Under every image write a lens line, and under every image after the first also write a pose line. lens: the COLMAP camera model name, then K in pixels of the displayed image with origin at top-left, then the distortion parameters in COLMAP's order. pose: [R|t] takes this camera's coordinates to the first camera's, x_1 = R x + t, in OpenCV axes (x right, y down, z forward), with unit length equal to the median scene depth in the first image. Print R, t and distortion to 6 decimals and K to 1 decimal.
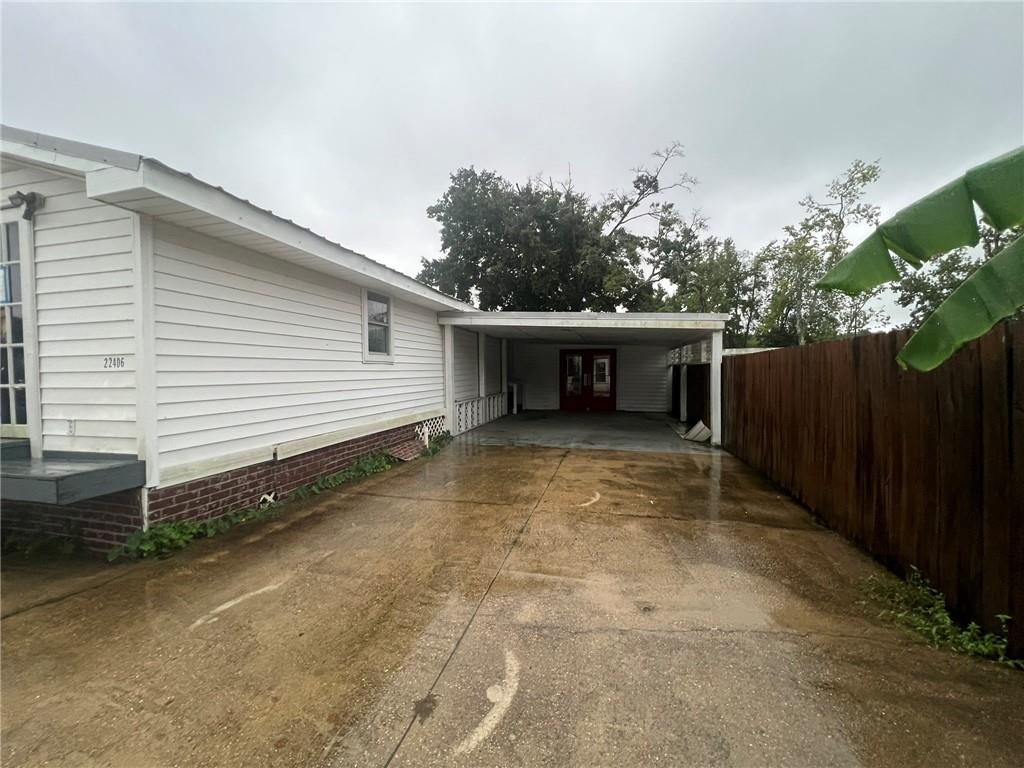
lens RADIAL K [[412.3, 0, 511.4], [0, 412.3, 382.8], [0, 0, 1]] dist [0.002658, -0.000211]
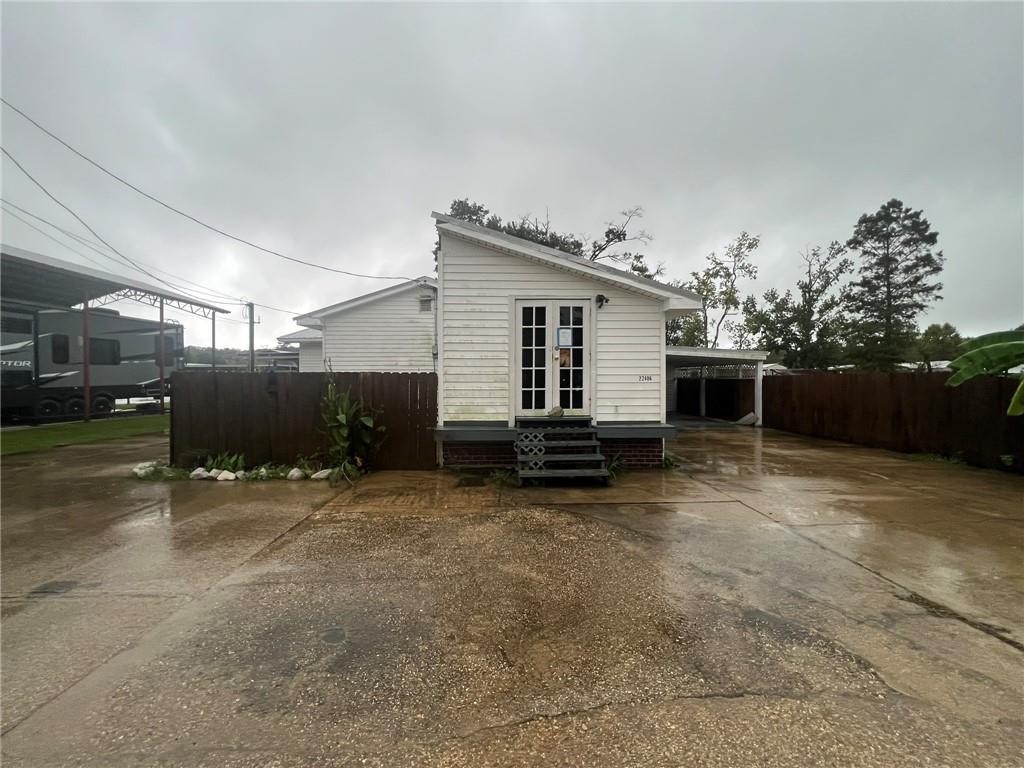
lens RADIAL K [[412.3, 0, 512.0], [0, 412.3, 380.9], [0, 0, 1]] dist [0.002658, -0.000211]
pose [[0.961975, 0.009697, 0.272965, -0.281895], [-0.002746, 0.999662, -0.025836, 0.002853], [-0.273123, 0.024104, 0.961677, -0.111883]]
